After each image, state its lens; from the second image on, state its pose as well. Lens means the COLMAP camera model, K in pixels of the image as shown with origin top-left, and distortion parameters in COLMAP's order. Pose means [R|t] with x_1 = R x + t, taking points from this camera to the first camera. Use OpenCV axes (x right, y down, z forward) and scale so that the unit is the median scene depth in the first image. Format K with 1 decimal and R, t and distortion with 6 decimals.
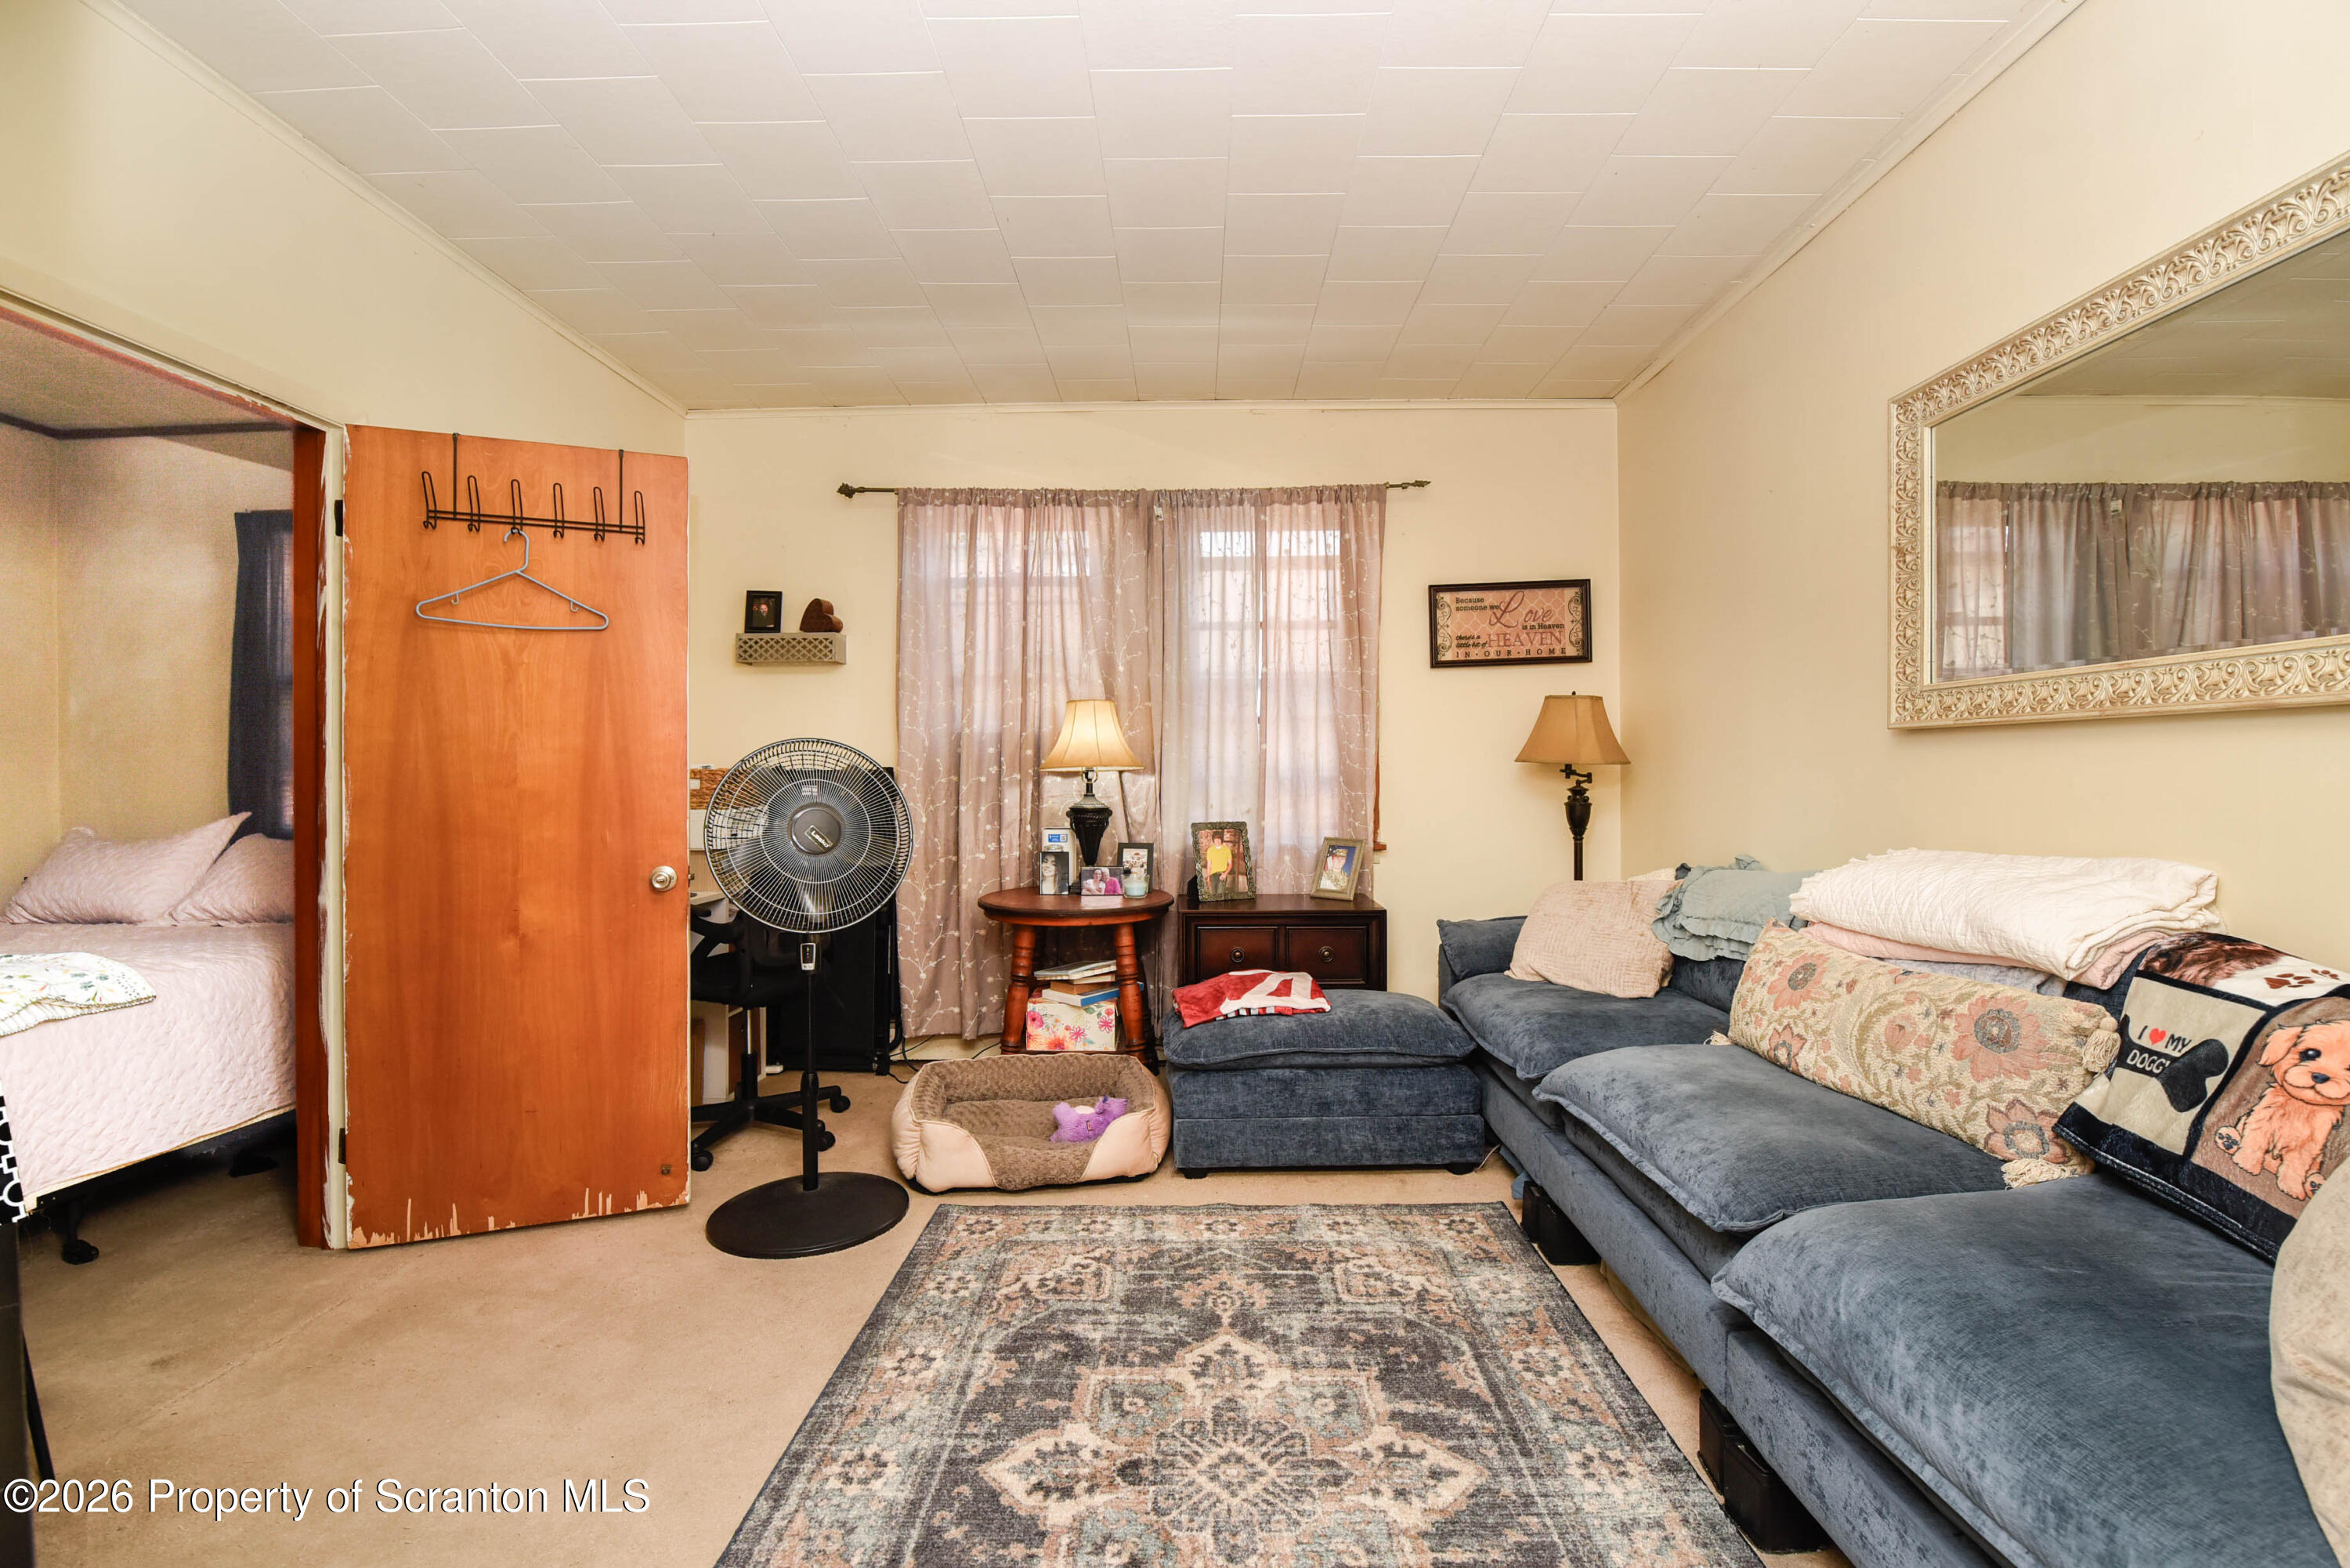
lens RADIAL K [[1013.6, 0, 1178.0], [0, 1013.6, 786.0], [0, 0, 1]] dist [-0.013541, -0.000832]
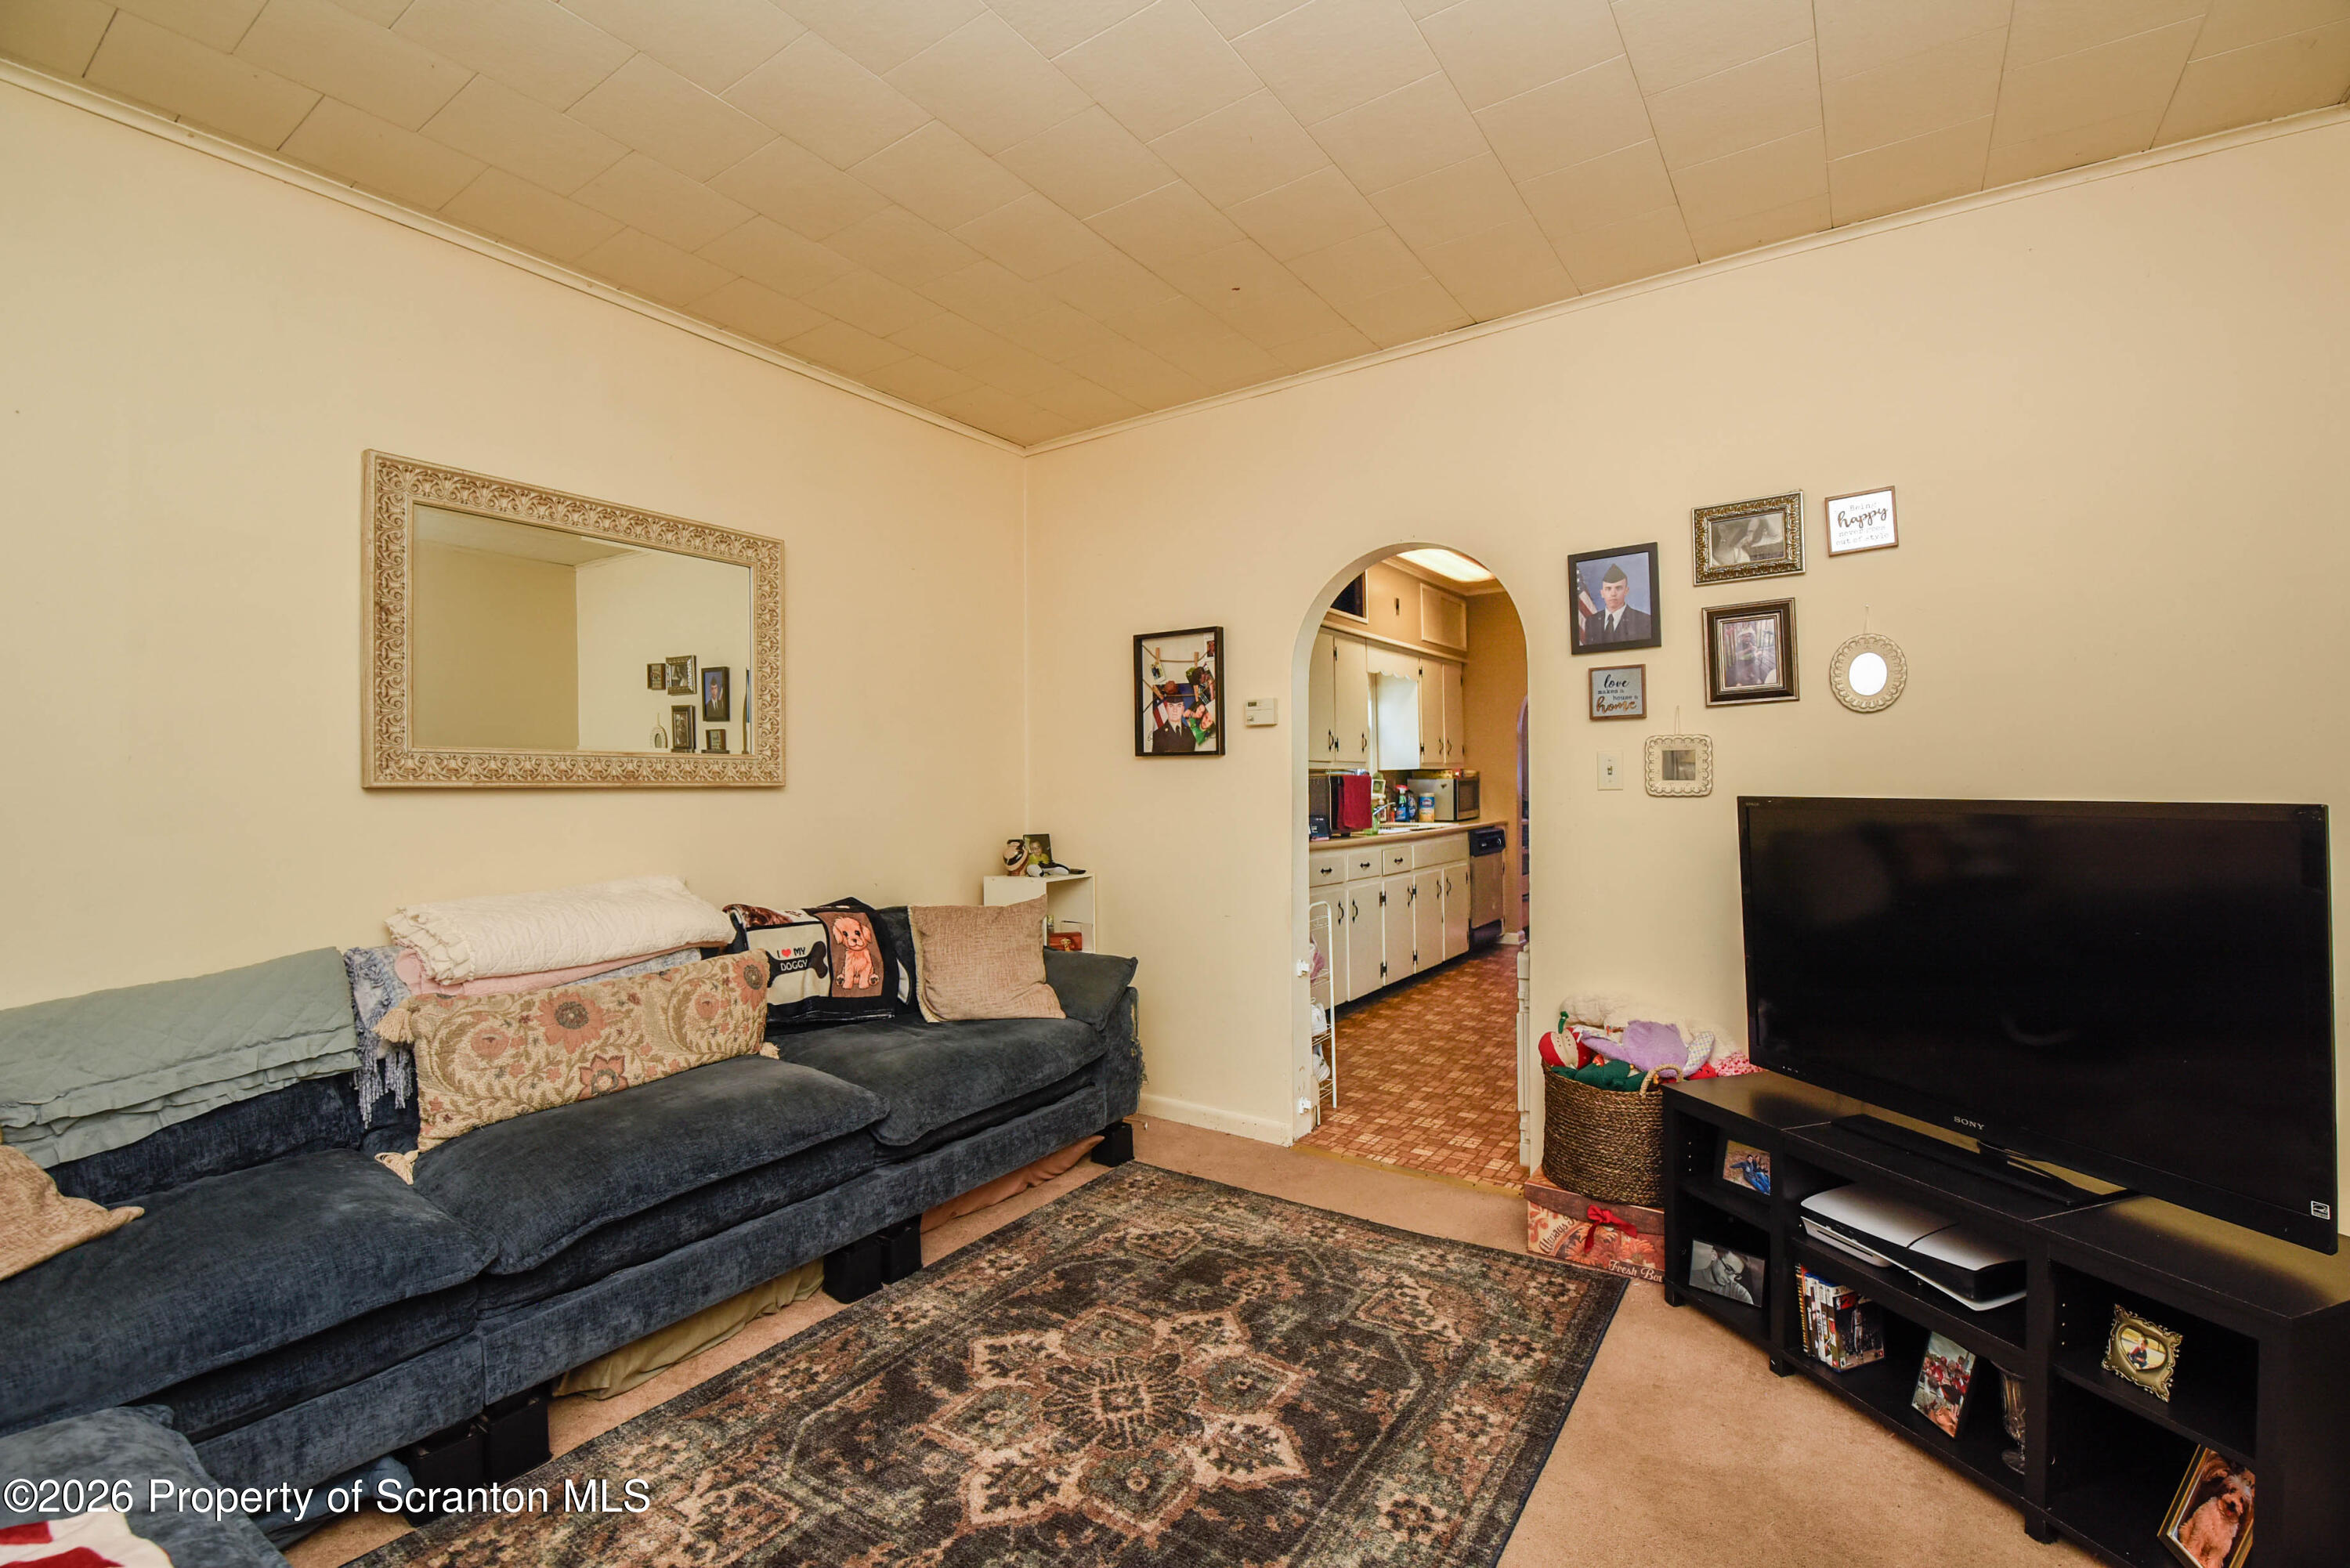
lens RADIAL K [[1013.6, 0, 1178.0], [0, 1013.6, 786.0], [0, 0, 1]] dist [-0.013541, -0.000832]
pose [[-0.838436, 0.009398, 0.544920, -0.609729], [0.016499, 0.999831, 0.008142, -0.067054], [-0.544751, 0.015817, -0.838449, 1.773335]]
